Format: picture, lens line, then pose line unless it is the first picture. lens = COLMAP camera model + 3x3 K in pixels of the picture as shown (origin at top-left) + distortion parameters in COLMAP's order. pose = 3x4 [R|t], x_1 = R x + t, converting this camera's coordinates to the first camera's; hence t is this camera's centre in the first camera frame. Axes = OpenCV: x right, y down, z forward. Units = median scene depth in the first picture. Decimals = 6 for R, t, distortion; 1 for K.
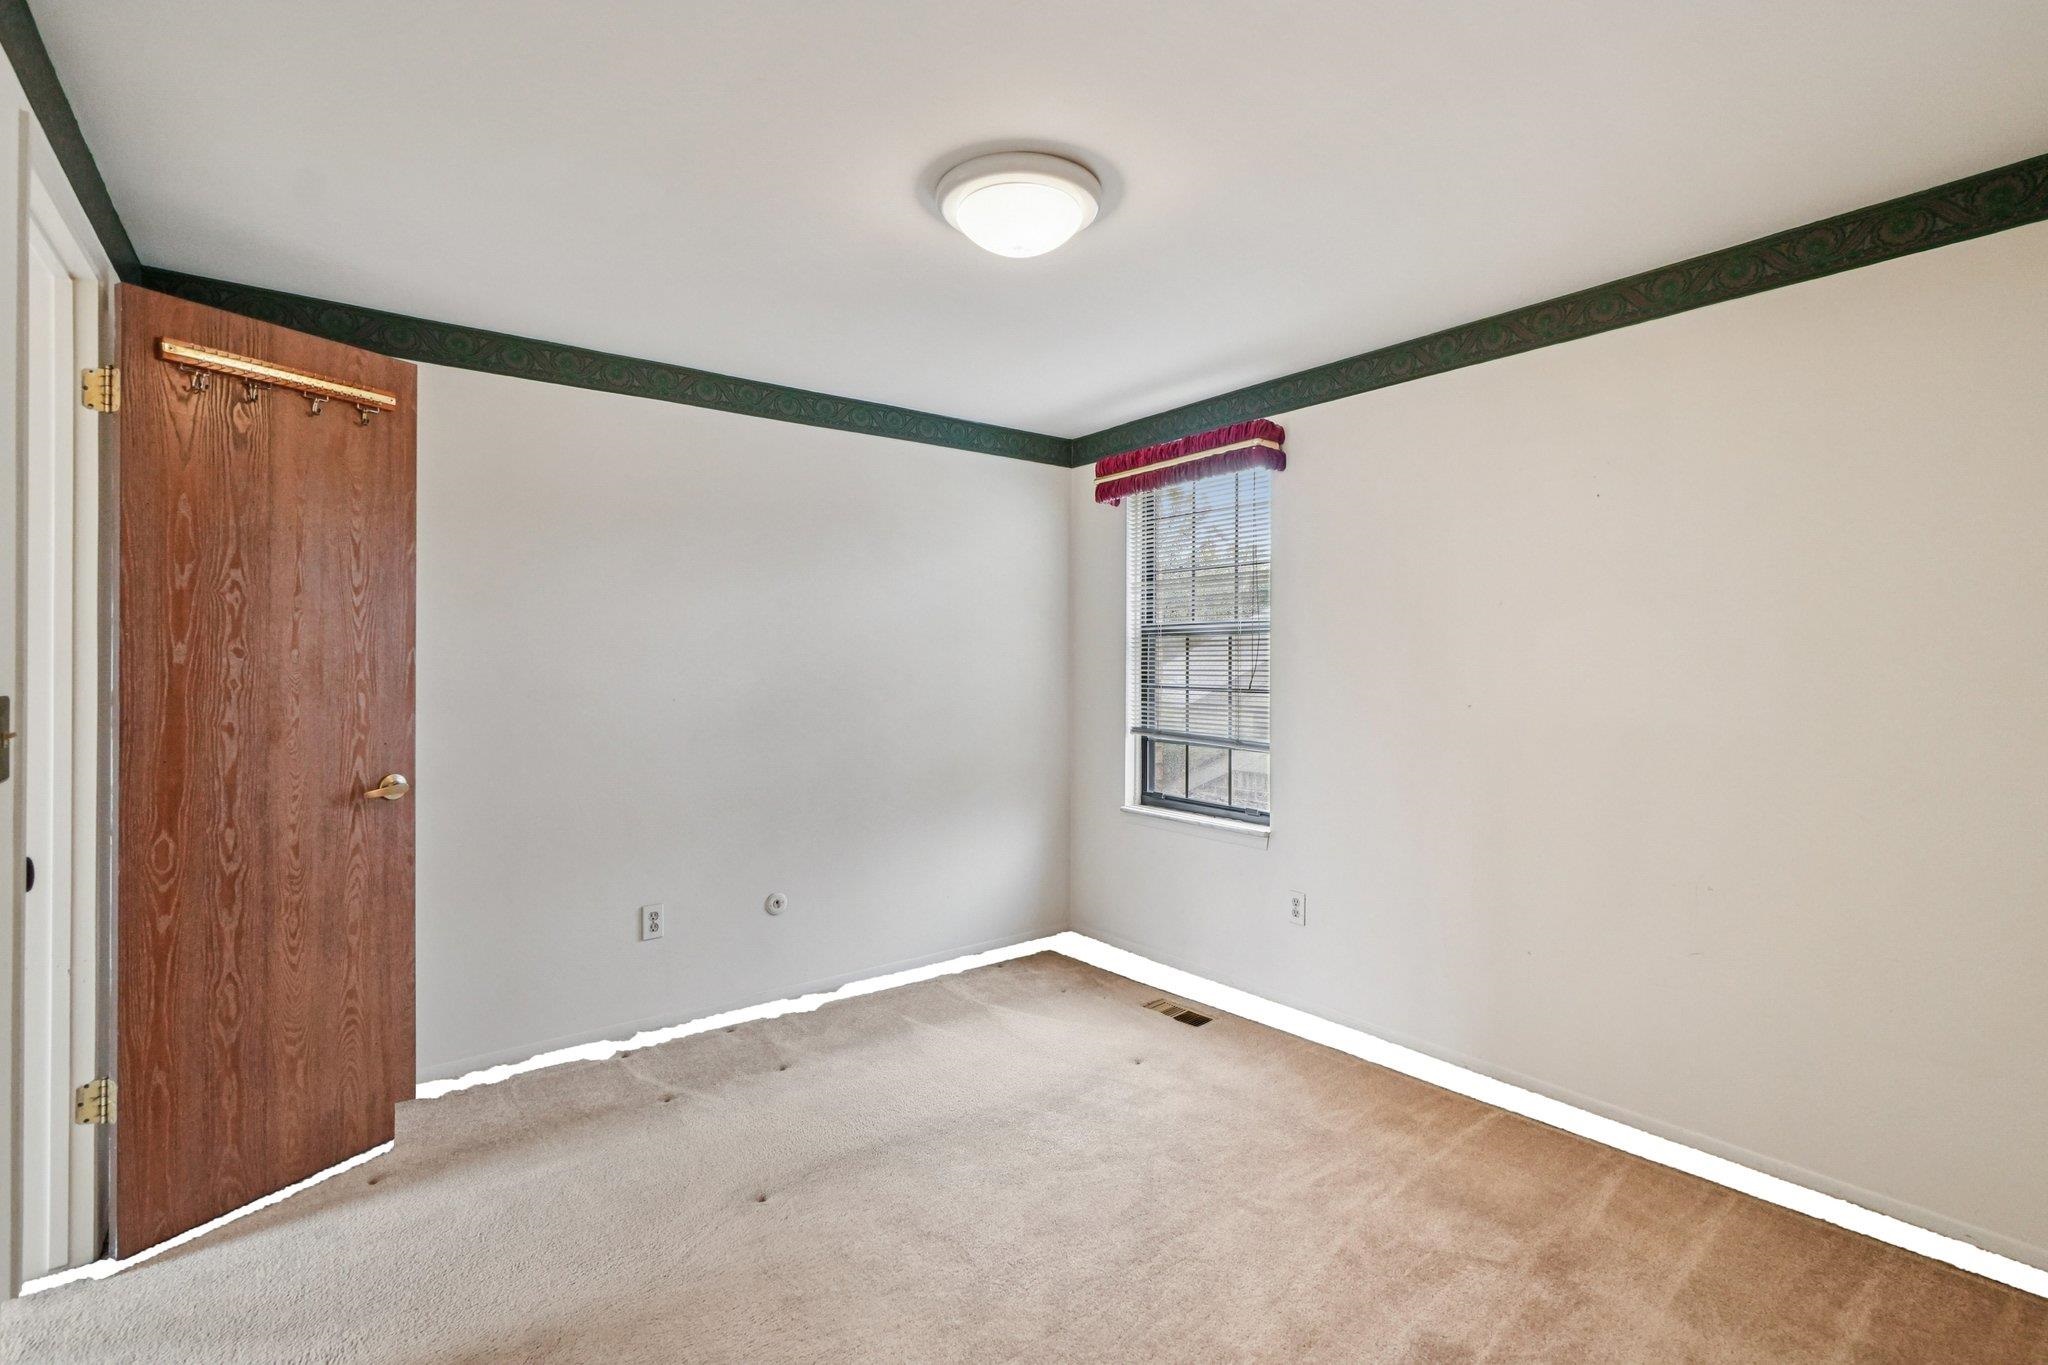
lens RADIAL K [[913.5, 0, 1013.2], [0, 913.5, 667.3], [0, 0, 1]] dist [0.008217, 0.002244]
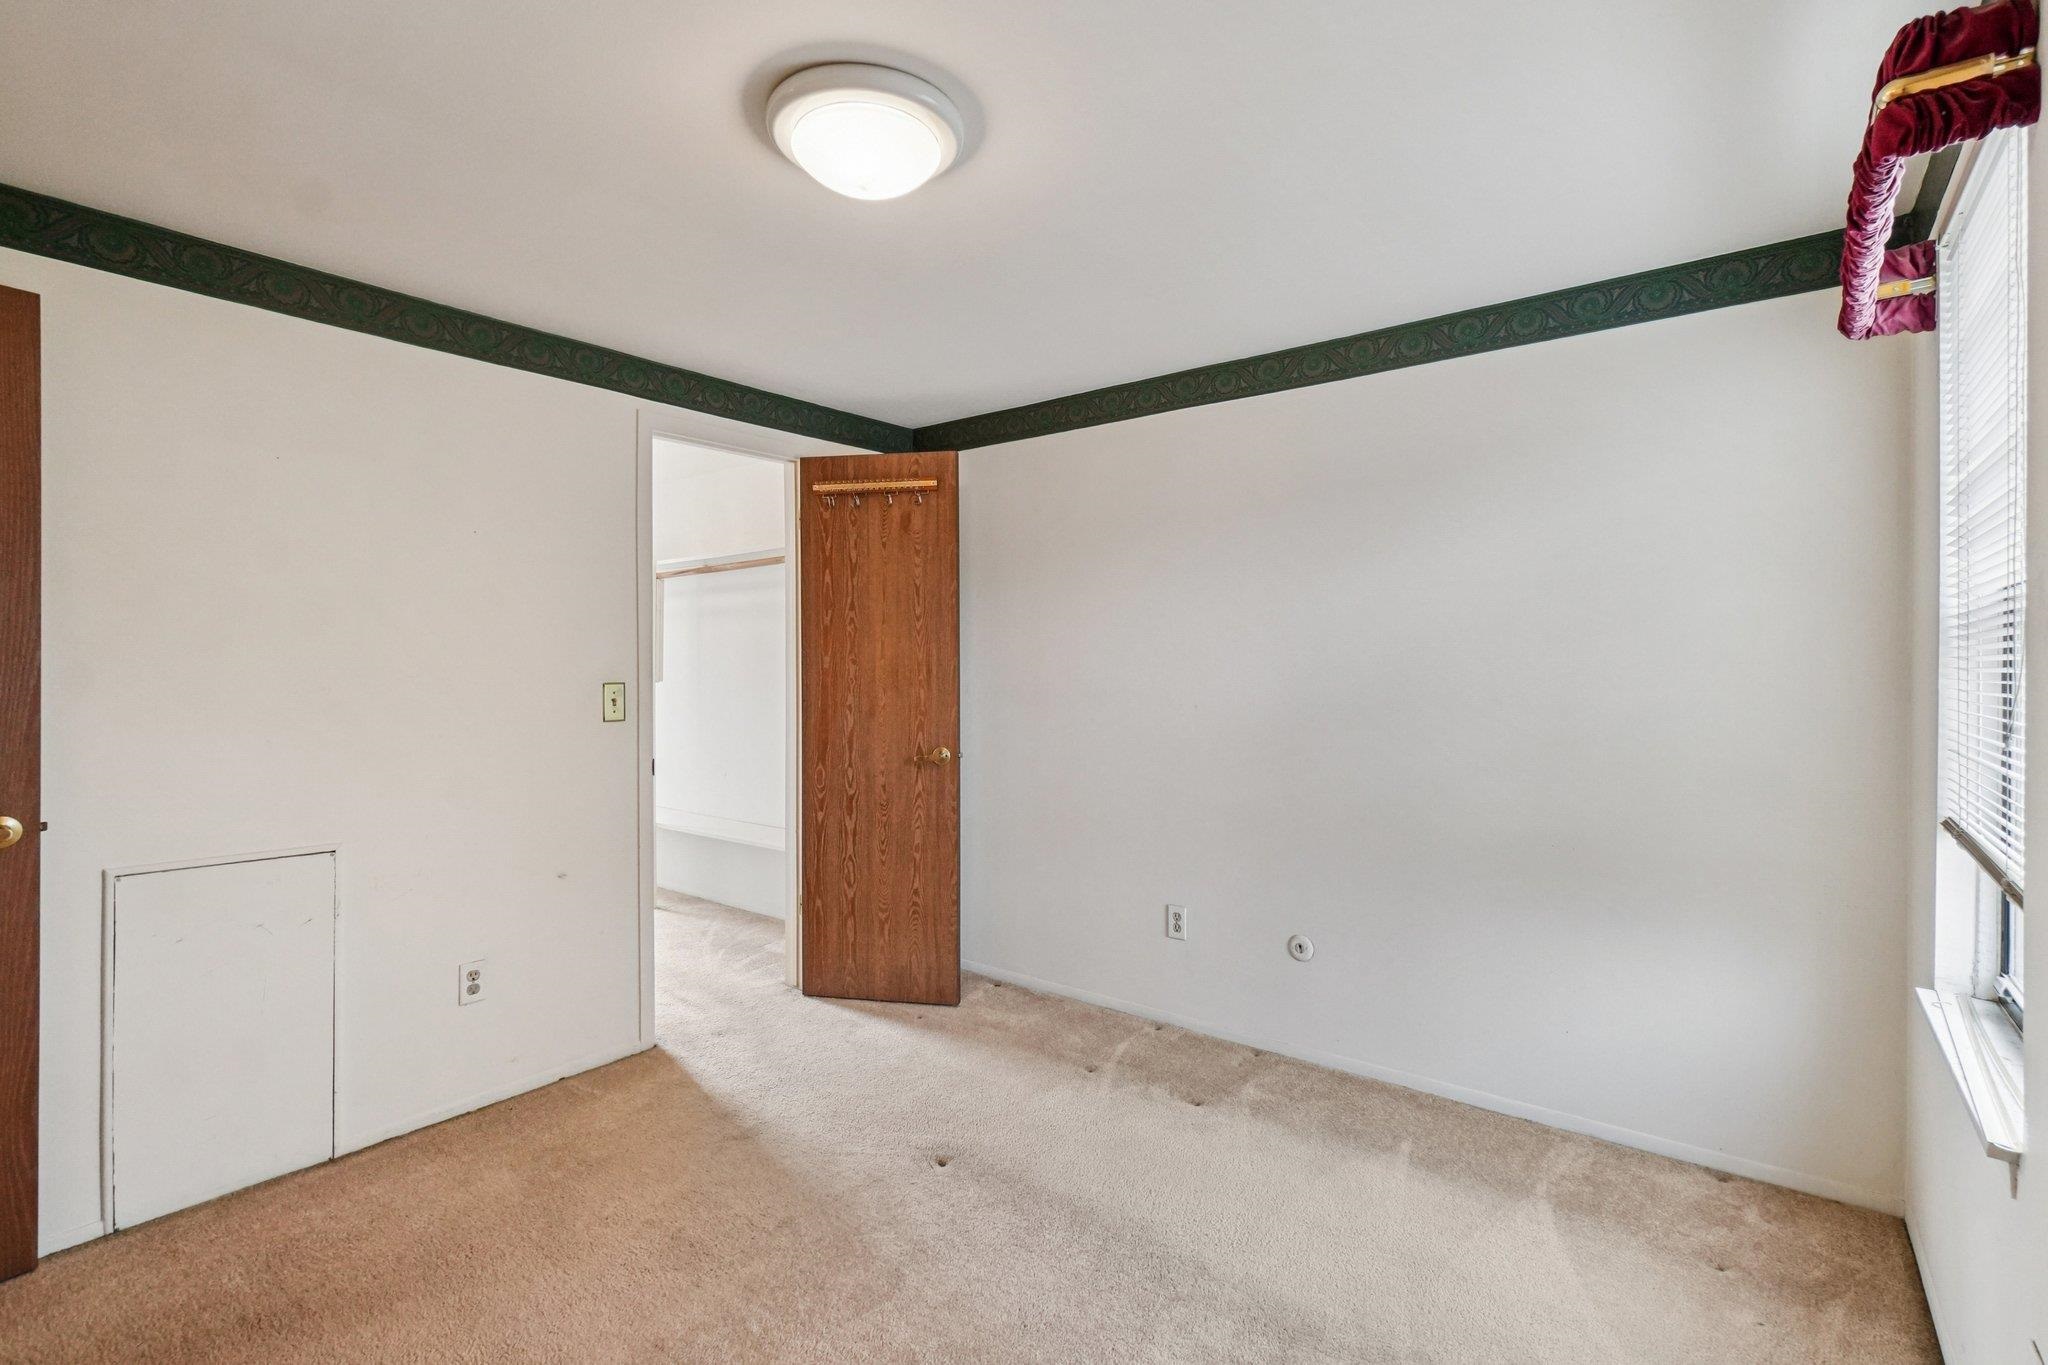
lens RADIAL K [[913.5, 0, 1026.5], [0, 913.5, 677.5], [0, 0, 1]] dist [0.008217, 0.002244]
pose [[0.286793, 0.002330, -0.957990, 0.771615], [-0.008507, 0.999964, -0.000114, 0.009631], [0.957955, 0.008182, 0.286802, 0.786601]]
